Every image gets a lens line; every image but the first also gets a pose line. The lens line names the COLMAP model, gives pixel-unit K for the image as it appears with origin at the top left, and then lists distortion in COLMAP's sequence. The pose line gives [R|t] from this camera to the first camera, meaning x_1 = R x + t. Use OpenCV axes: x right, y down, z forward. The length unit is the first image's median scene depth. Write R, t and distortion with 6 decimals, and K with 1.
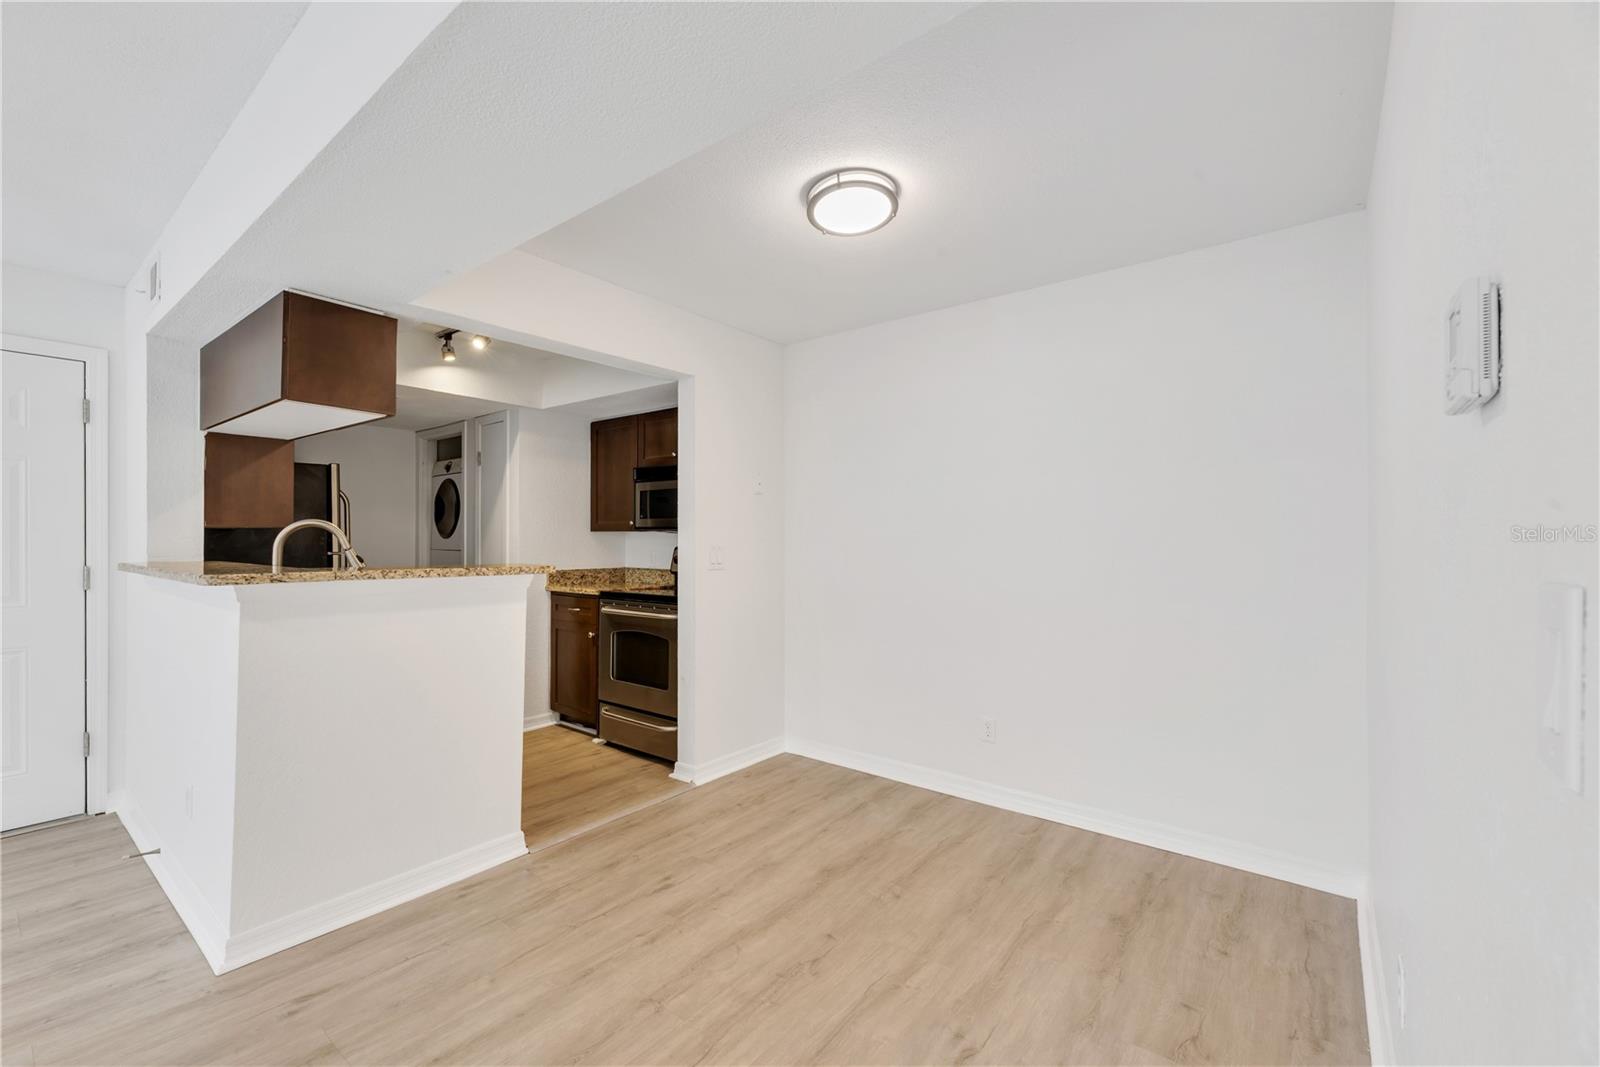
lens RADIAL K [[651.3, 0, 793.9], [0, 651.3, 538.9], [0, 0, 1]] dist [0.003298, 0.000014]
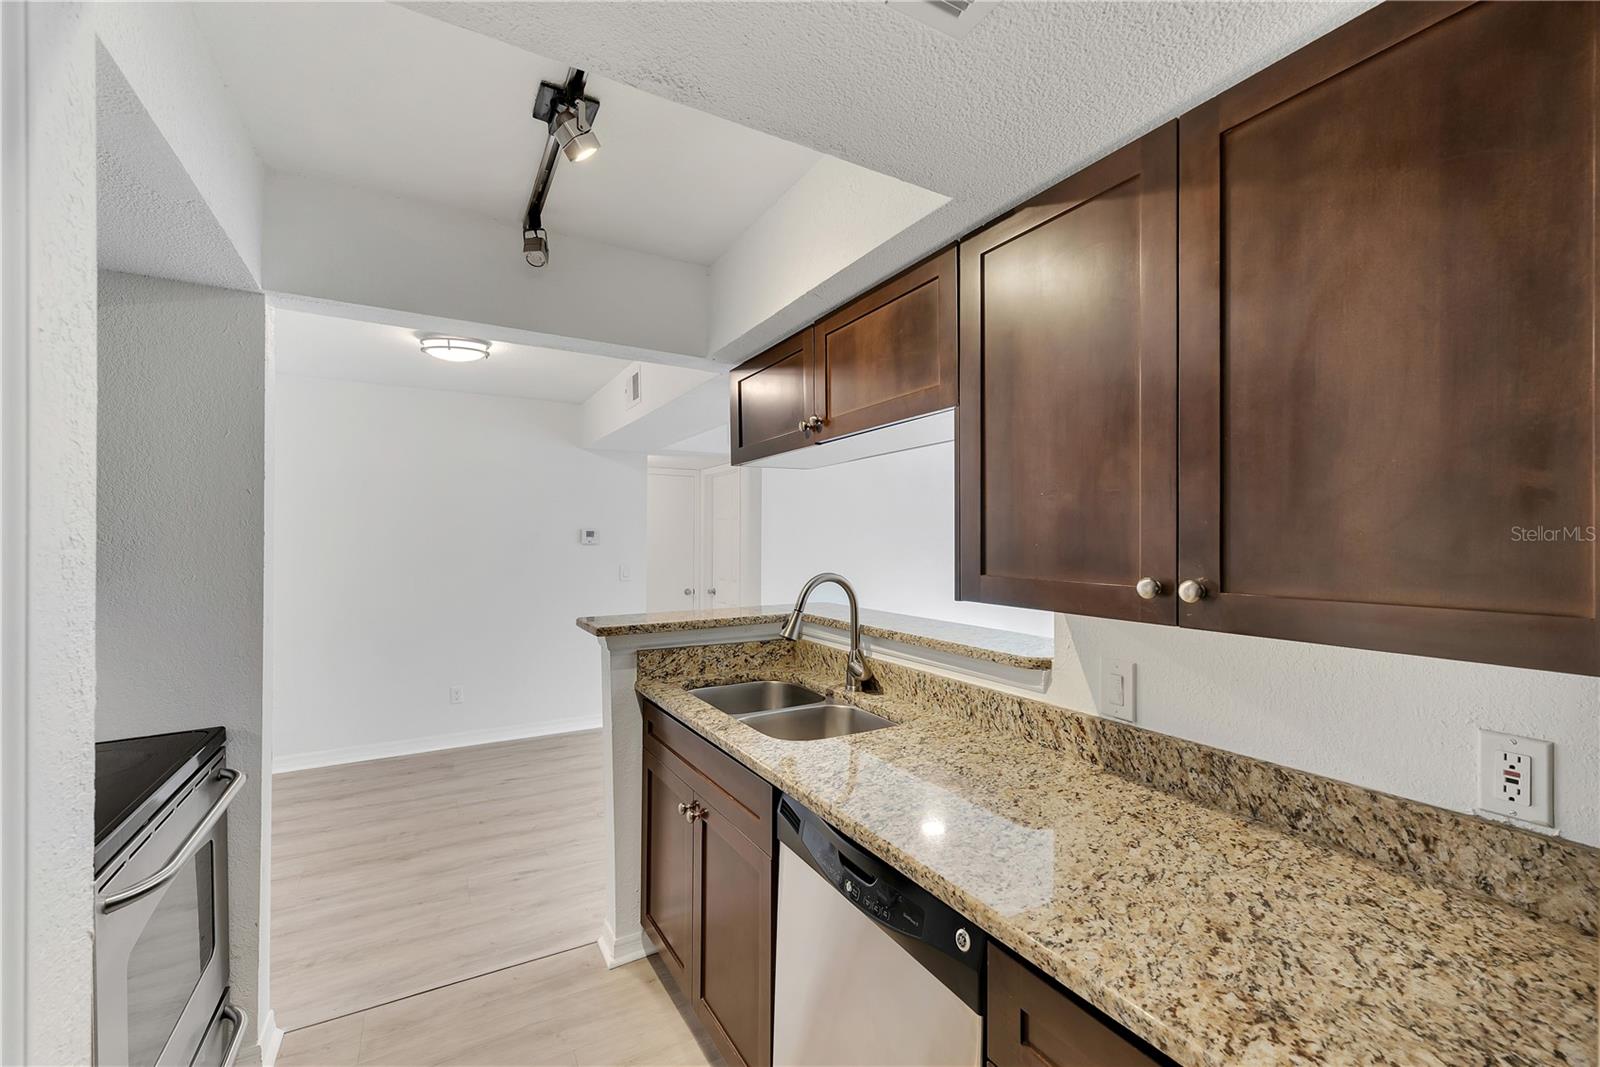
lens RADIAL K [[651.3, 0, 793.9], [0, 651.3, 538.9], [0, 0, 1]] dist [0.003298, 0.000014]
pose [[-0.922364, -0.009956, 0.386193, -0.661113], [-0.009160, 0.999950, 0.003903, -0.047978], [-0.386212, 0.000063, -0.922410, 1.149487]]
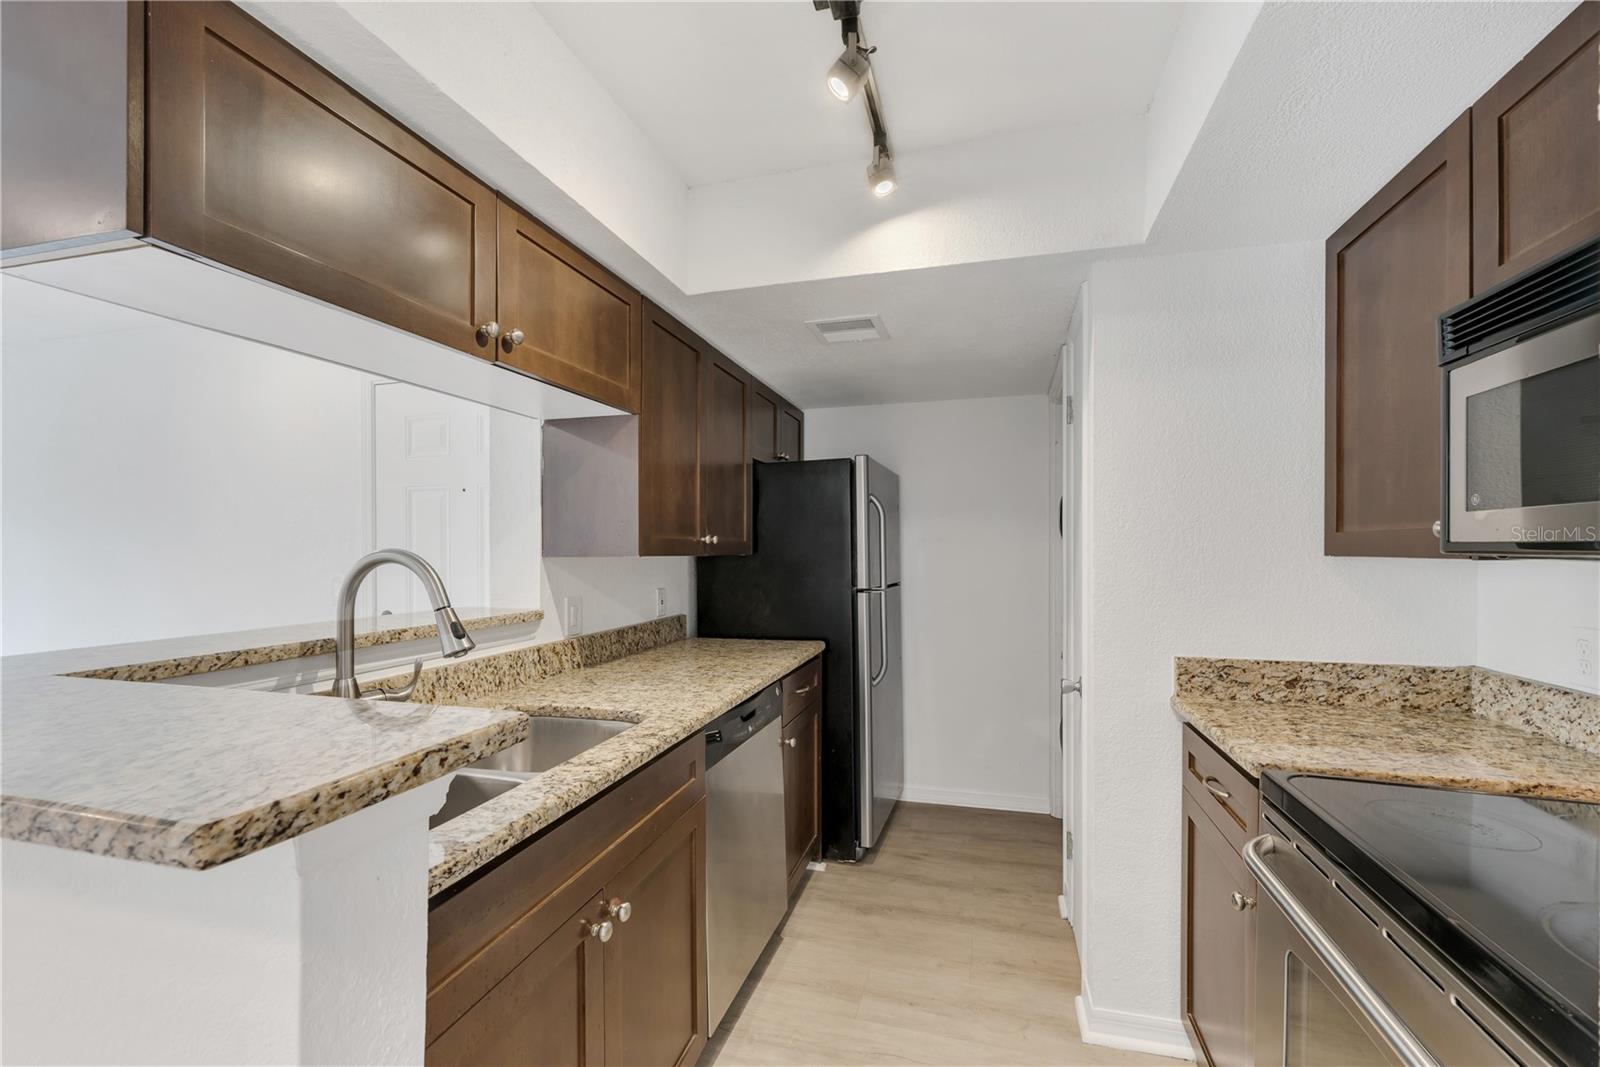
lens RADIAL K [[670.8, 0, 806.1], [0, 670.8, 558.6], [0, 0, 1]] dist [-0.001673, 0.000117]
pose [[0.381345, 0.003424, -0.924427, -0.100864], [0.003240, 0.999982, 0.005040, -0.015404], [0.924427, -0.004918, 0.381327, 0.716635]]
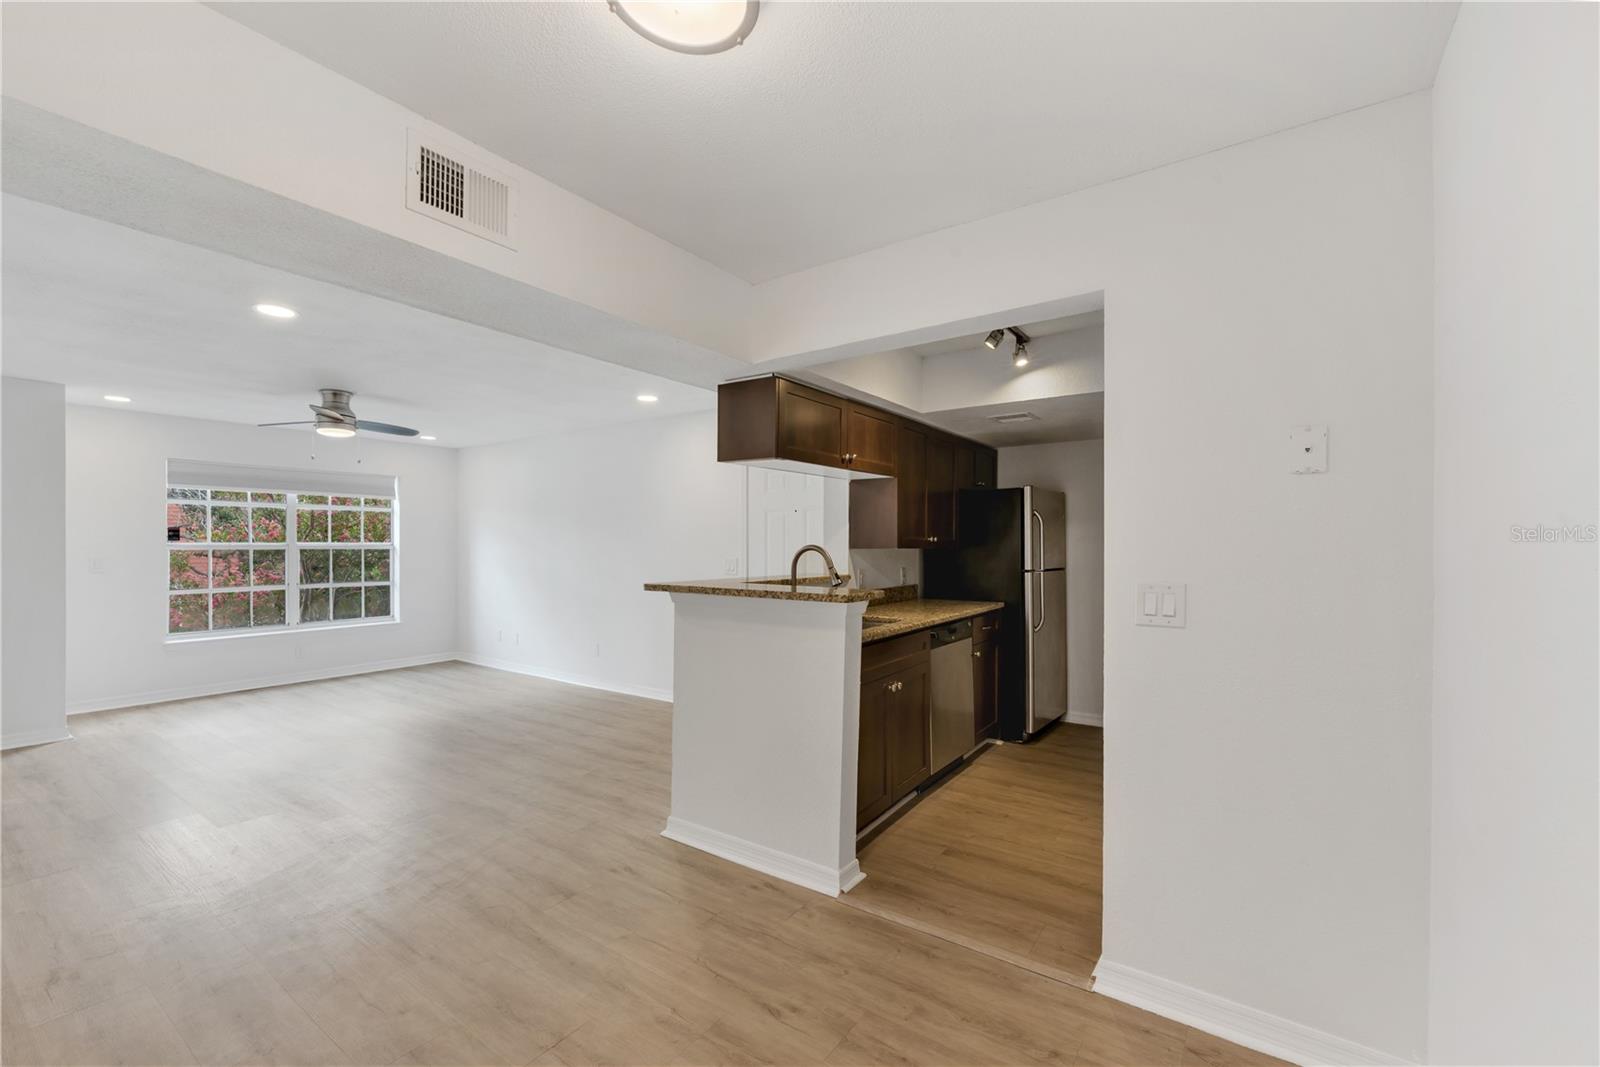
lens RADIAL K [[670.8, 0, 806.1], [0, 670.8, 558.6], [0, 0, 1]] dist [-0.001673, 0.000117]
pose [[0.066527, 0.015352, -0.997667, 0.364275], [-0.004241, 0.999877, 0.015104, -0.014897], [0.997776, 0.003226, 0.066584, 0.593424]]
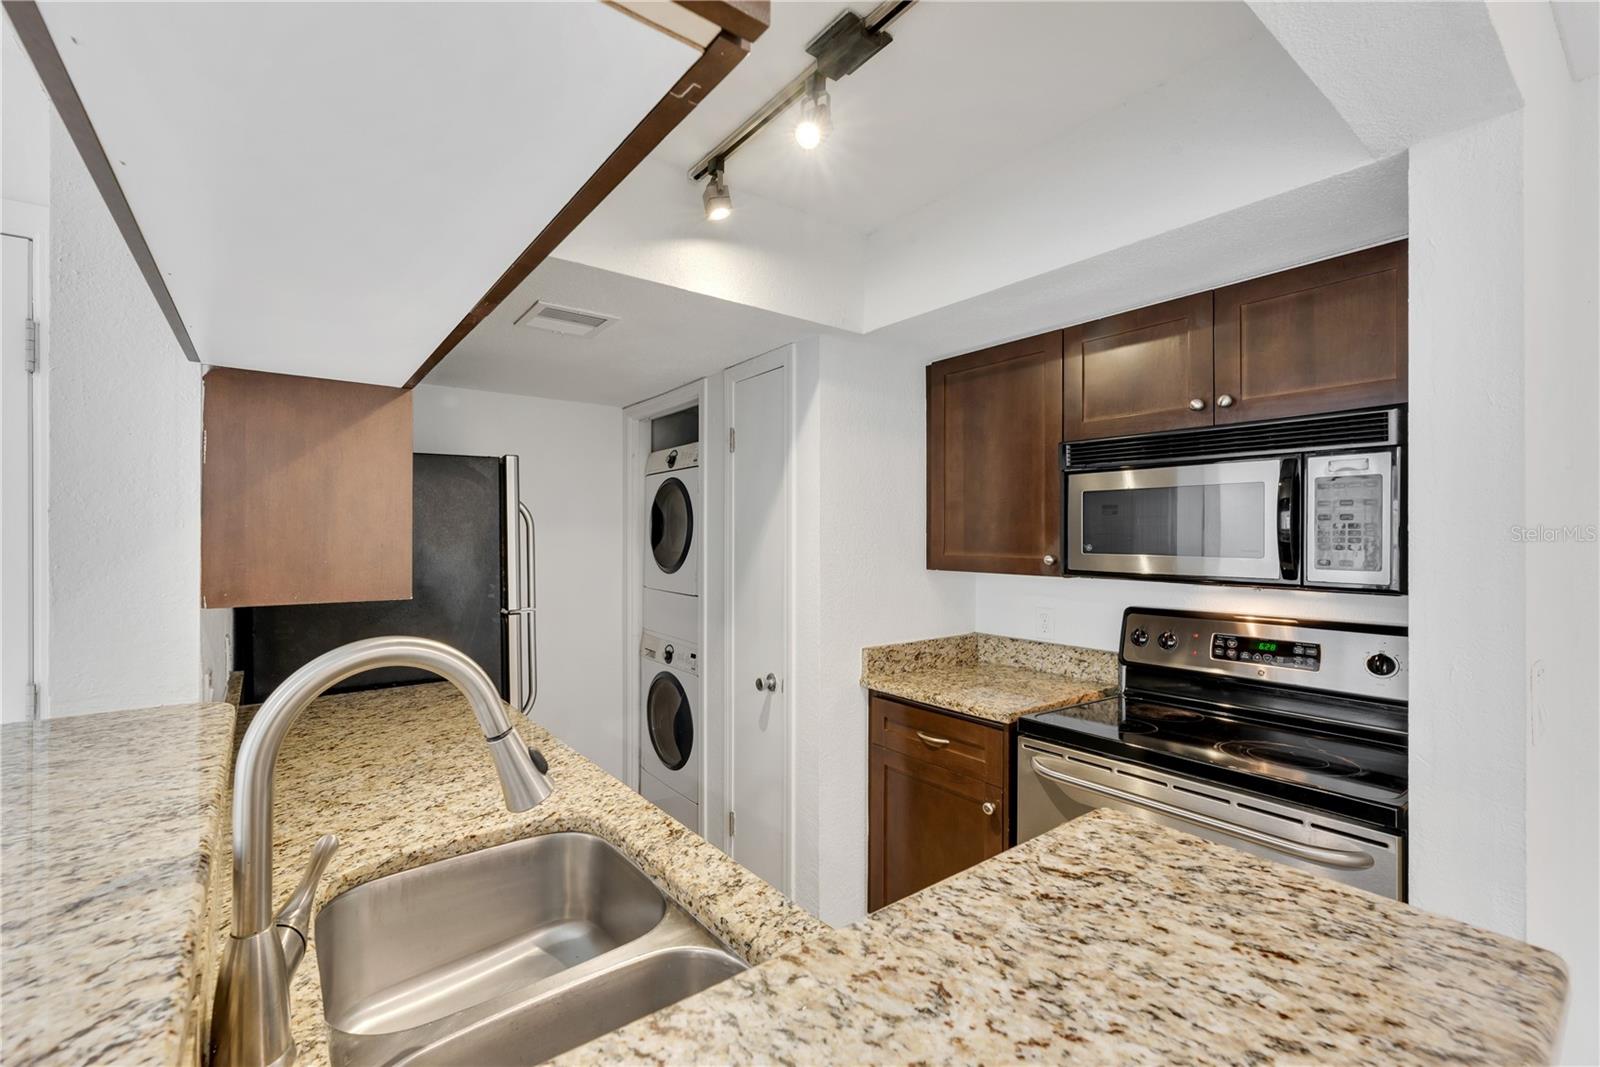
lens RADIAL K [[677.4, 0, 759.9], [0, 677.4, 534.7], [0, 0, 1]] dist [-0.002049, -0.000123]
pose [[0.959334, -0.003099, -0.282258, -0.341435], [0.002066, 0.999990, -0.003955, -0.045076], [0.282267, 0.003211, 0.959330, 0.512914]]
